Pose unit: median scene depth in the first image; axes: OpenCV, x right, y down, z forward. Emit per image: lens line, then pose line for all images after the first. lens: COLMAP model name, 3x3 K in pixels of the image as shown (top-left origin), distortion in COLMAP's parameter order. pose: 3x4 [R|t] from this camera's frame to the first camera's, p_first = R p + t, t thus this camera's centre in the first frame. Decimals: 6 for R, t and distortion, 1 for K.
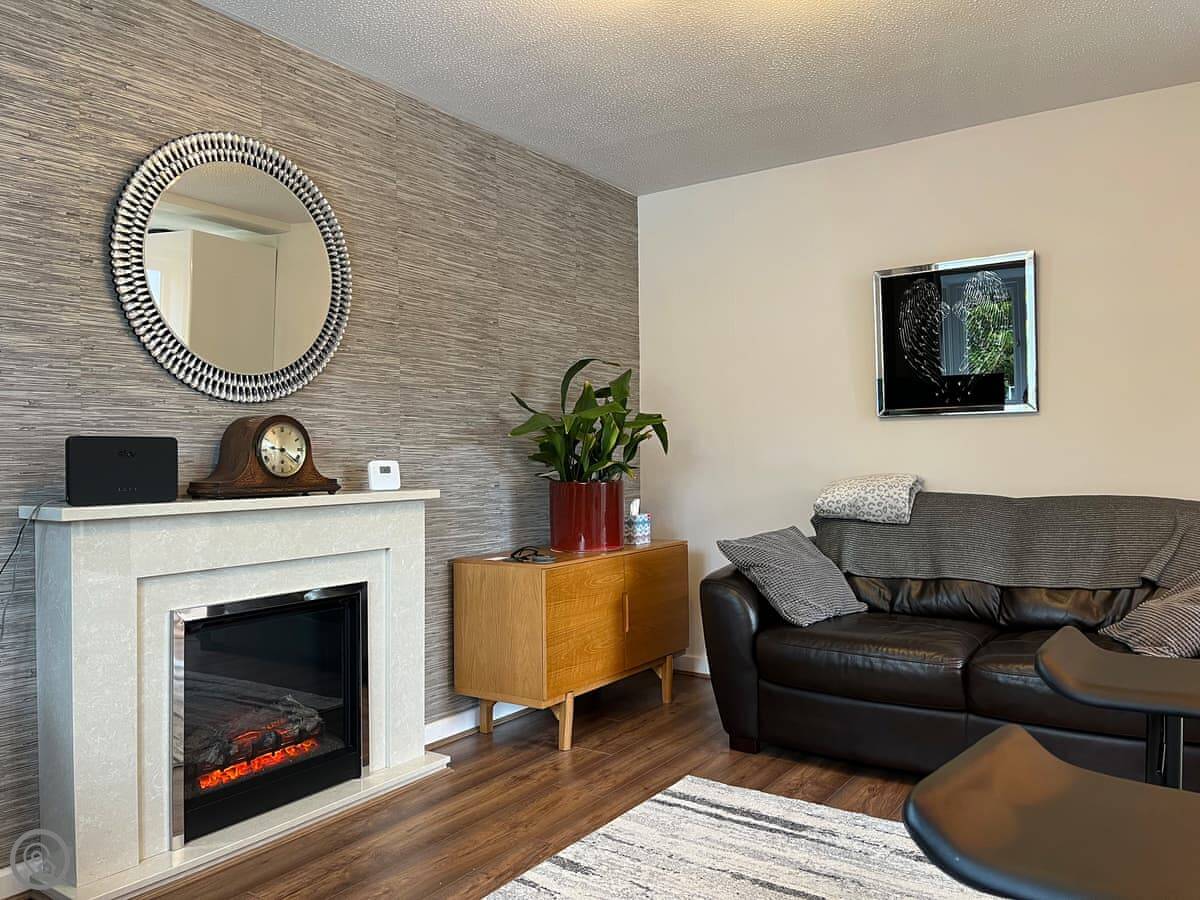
lens RADIAL K [[890.6, 0, 600.0], [0, 890.6, 450.0], [0, 0, 1]] dist [0.019737, 0.002350]
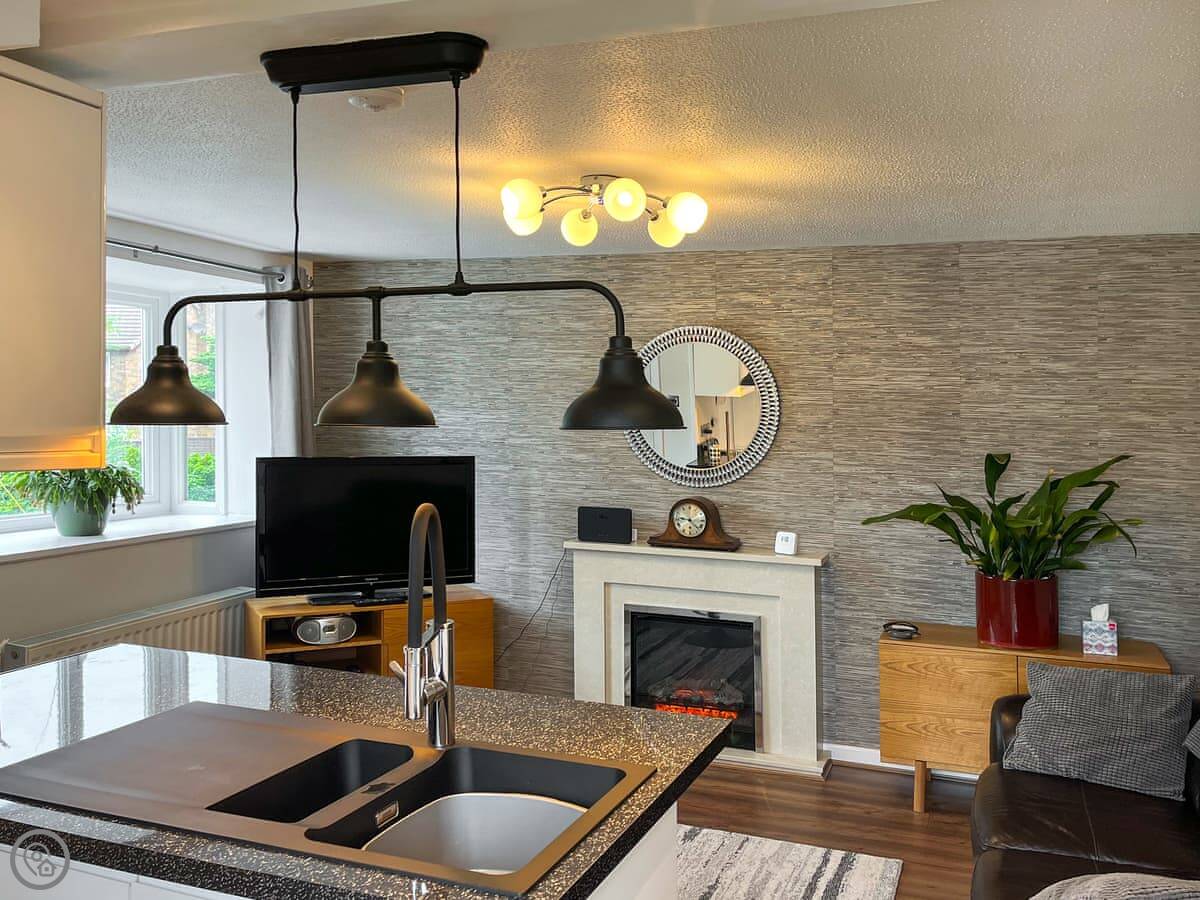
lens RADIAL K [[890.6, 0, 600.0], [0, 890.6, 450.0], [0, 0, 1]] dist [0.019737, 0.002350]
pose [[0.311069, 0.038412, -0.949611, 1.028863], [-0.023246, 0.999191, 0.032802, -0.162897], [0.950103, 0.011871, 0.311711, 0.322655]]
